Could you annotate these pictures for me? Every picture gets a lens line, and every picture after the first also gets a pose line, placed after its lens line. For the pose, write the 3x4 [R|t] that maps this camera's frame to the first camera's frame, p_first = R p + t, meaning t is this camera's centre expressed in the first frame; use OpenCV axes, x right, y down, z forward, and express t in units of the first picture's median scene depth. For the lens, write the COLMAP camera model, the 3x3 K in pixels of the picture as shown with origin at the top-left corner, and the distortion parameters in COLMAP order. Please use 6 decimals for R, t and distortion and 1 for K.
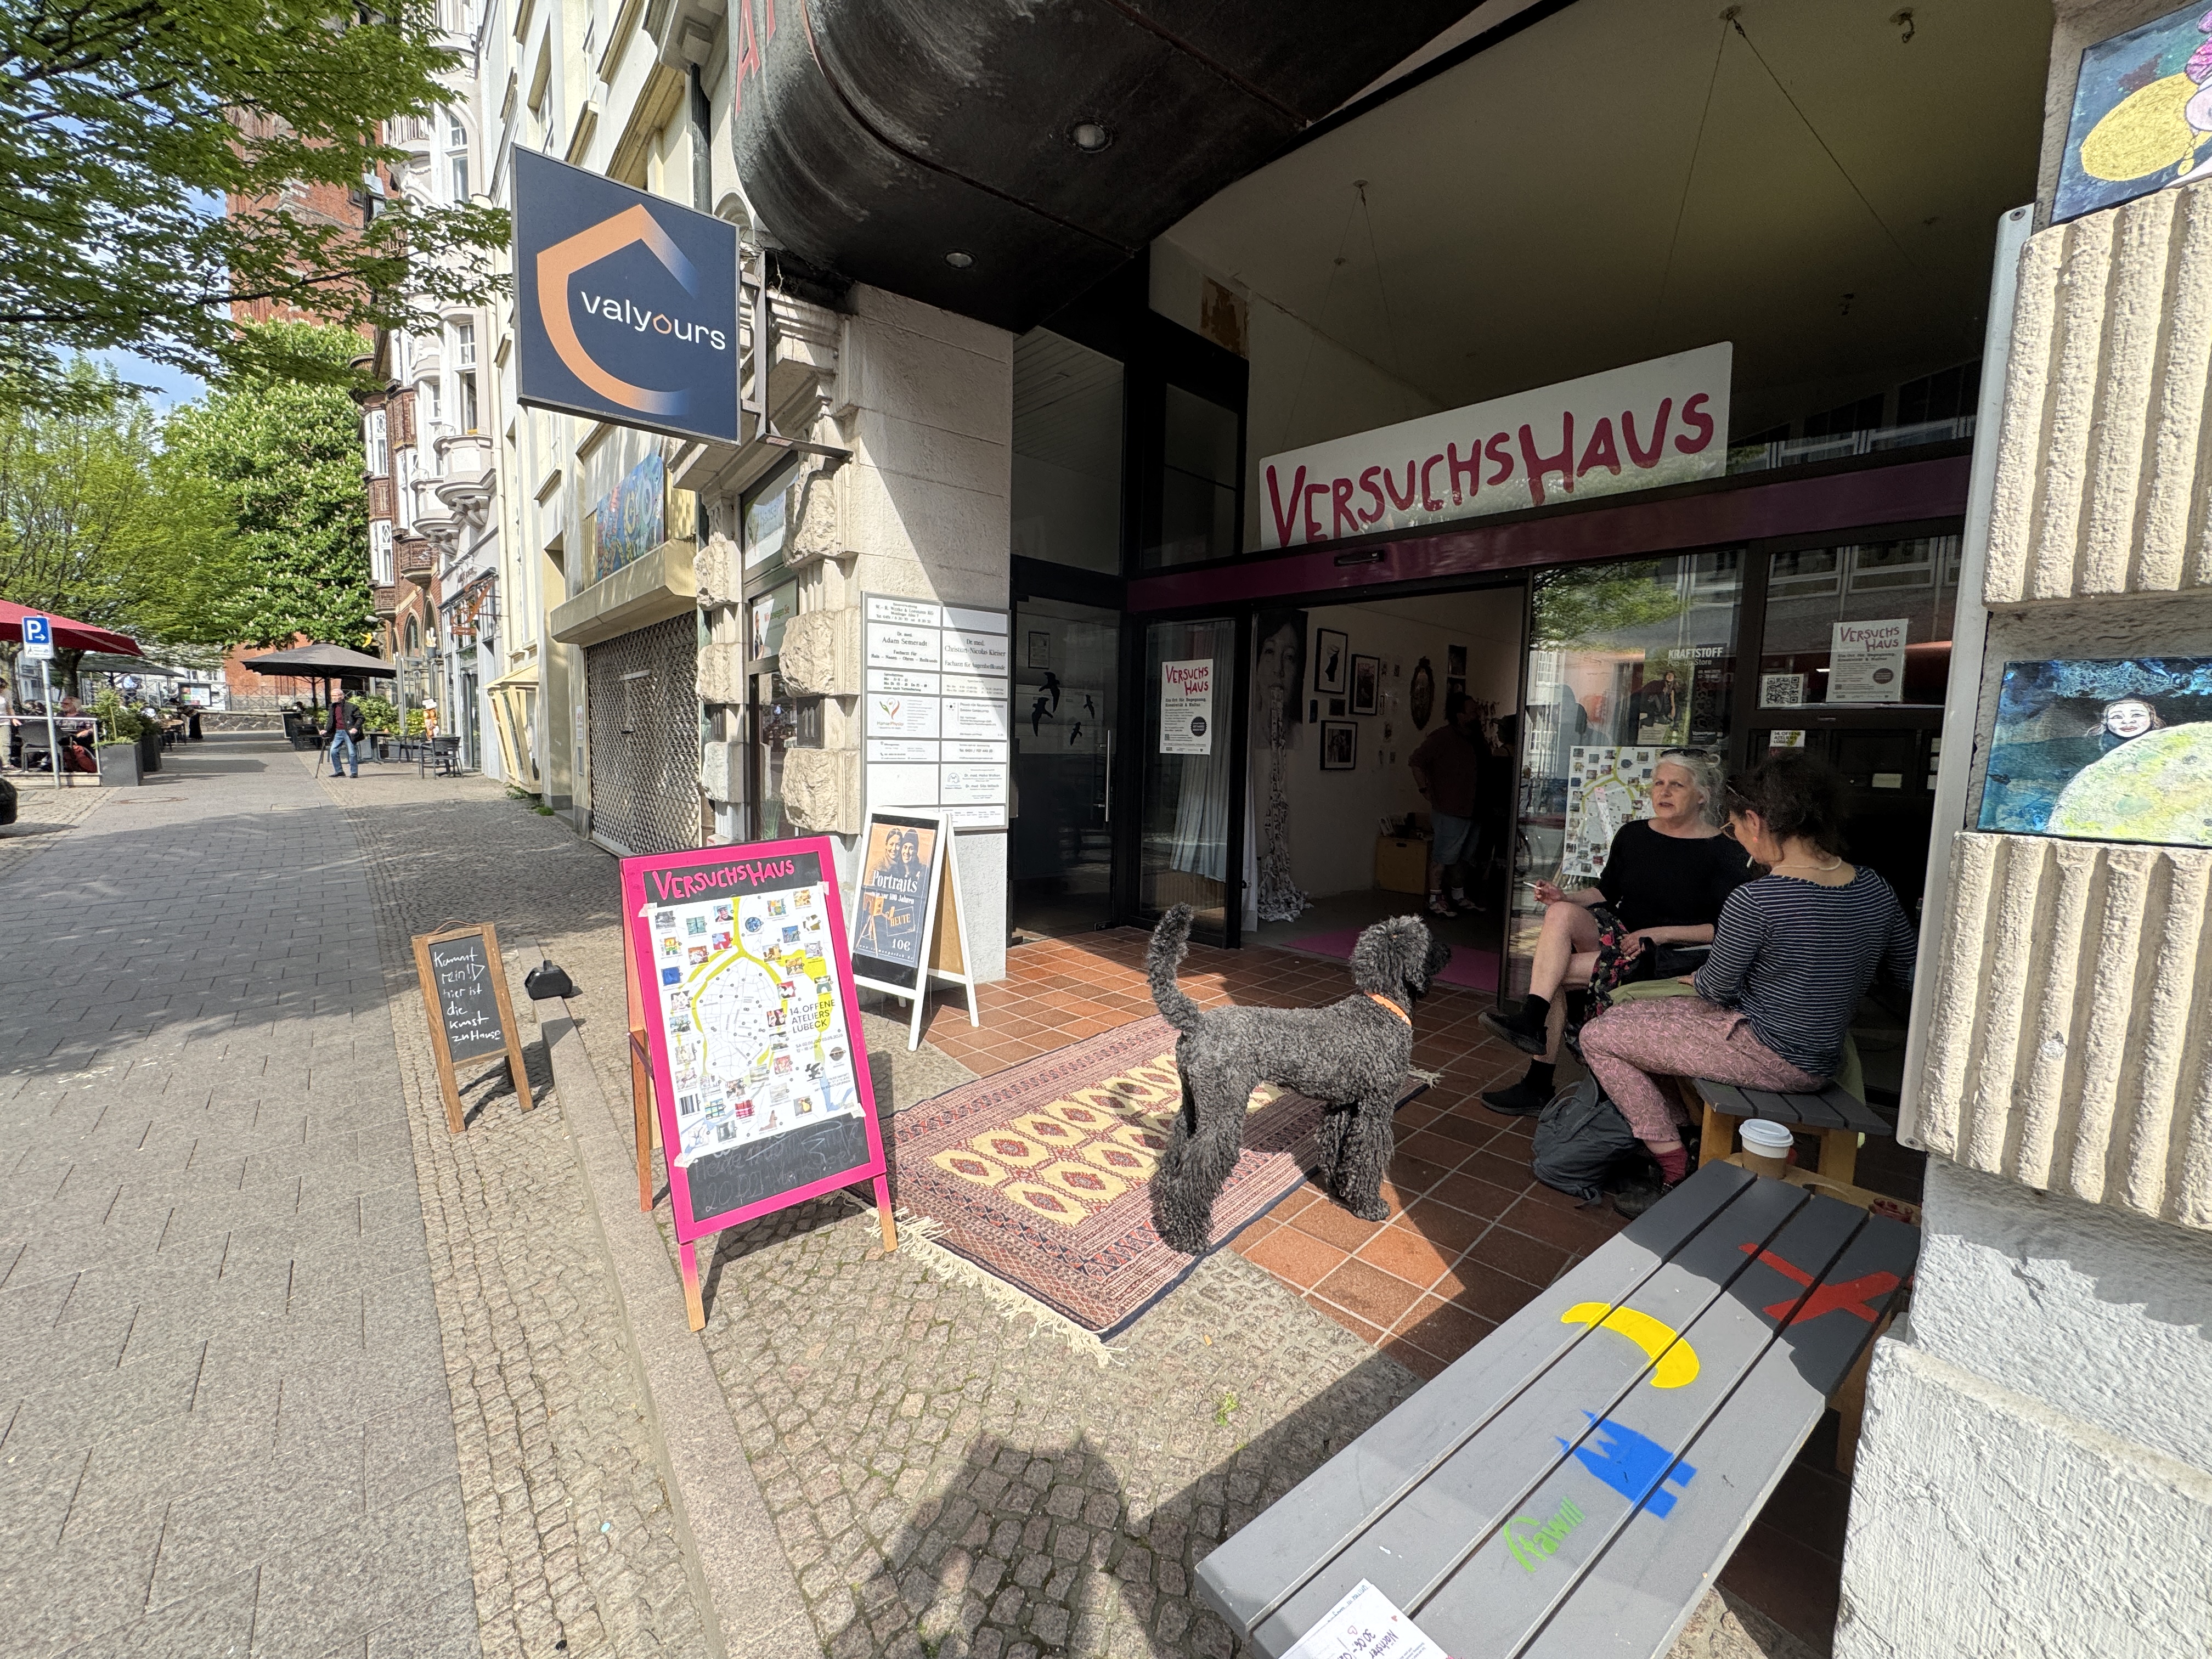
lens RADIAL K [[889.0, 0, 1106.0], [0, 889.0, 829.5], [0, 0, 1]] dist [-0.002196, 0.000383]
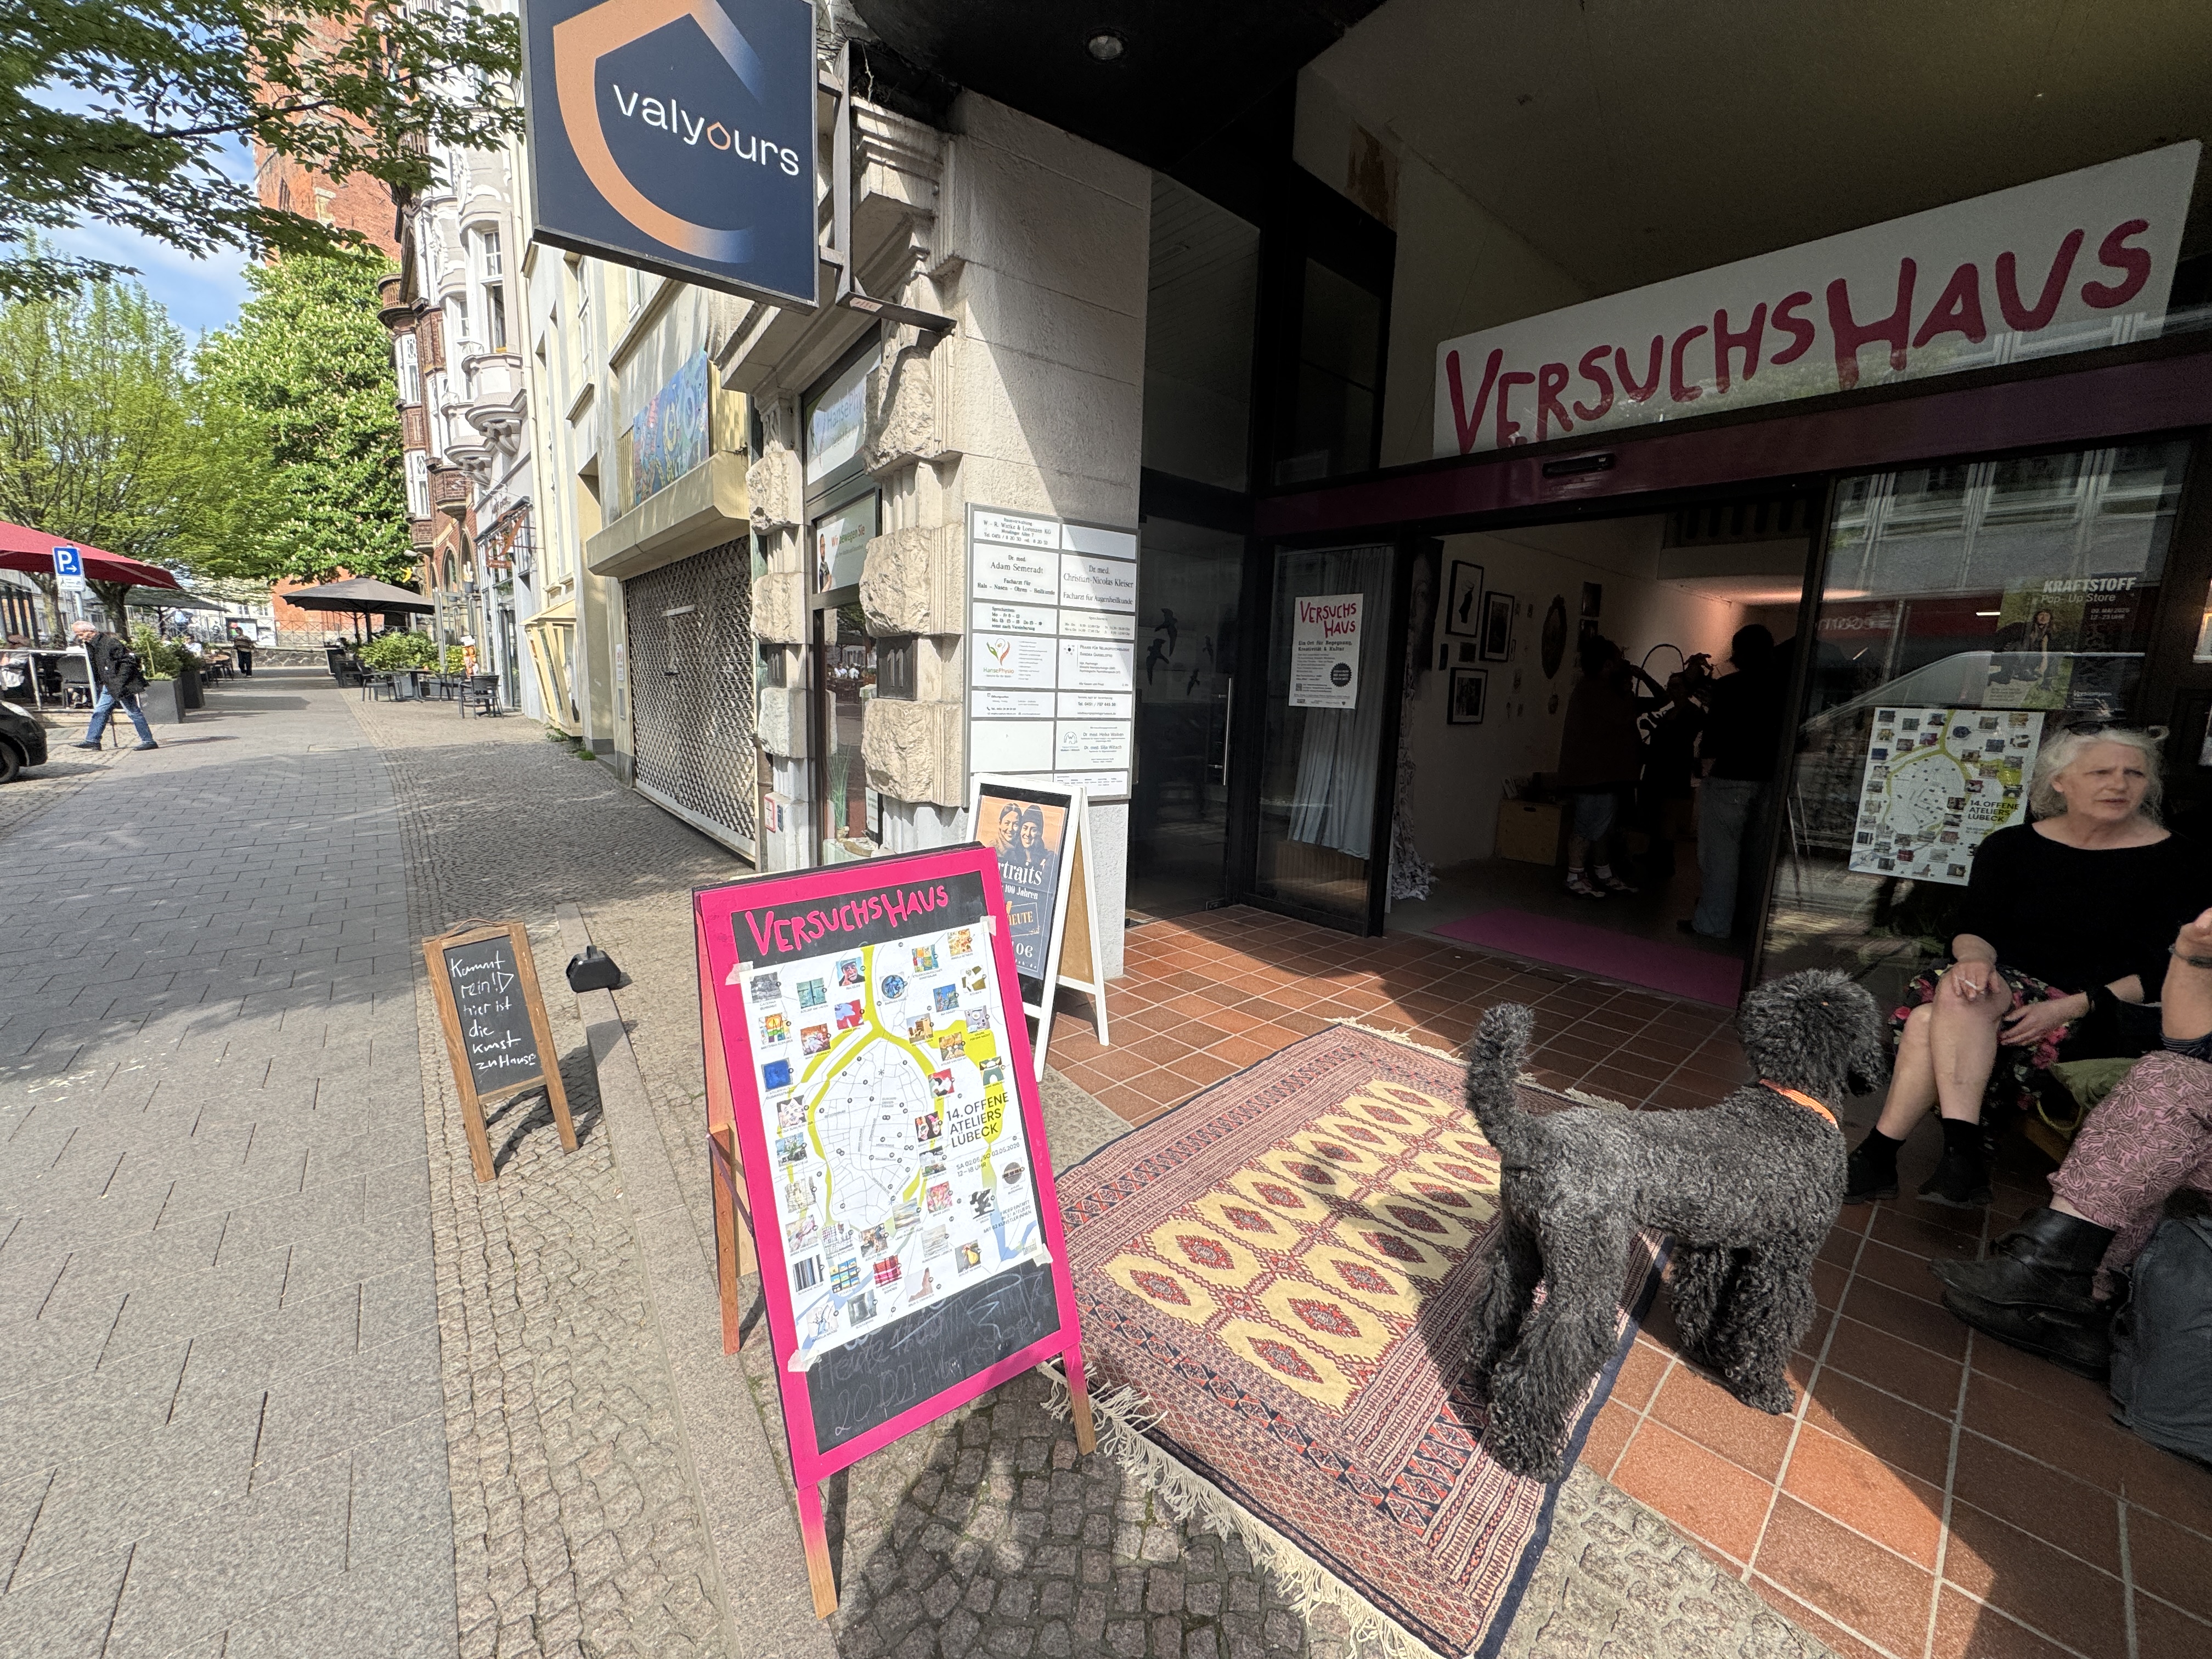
lens RADIAL K [[889.0, 0, 1106.0], [0, 889.0, 829.5], [0, 0, 1]] dist [-0.002196, 0.000383]
pose [[0.999269, 0.014583, -0.035350, -0.105074], [-0.012285, 0.997851, 0.064366, -0.025787], [0.036213, -0.063884, 0.997300, 0.172034]]
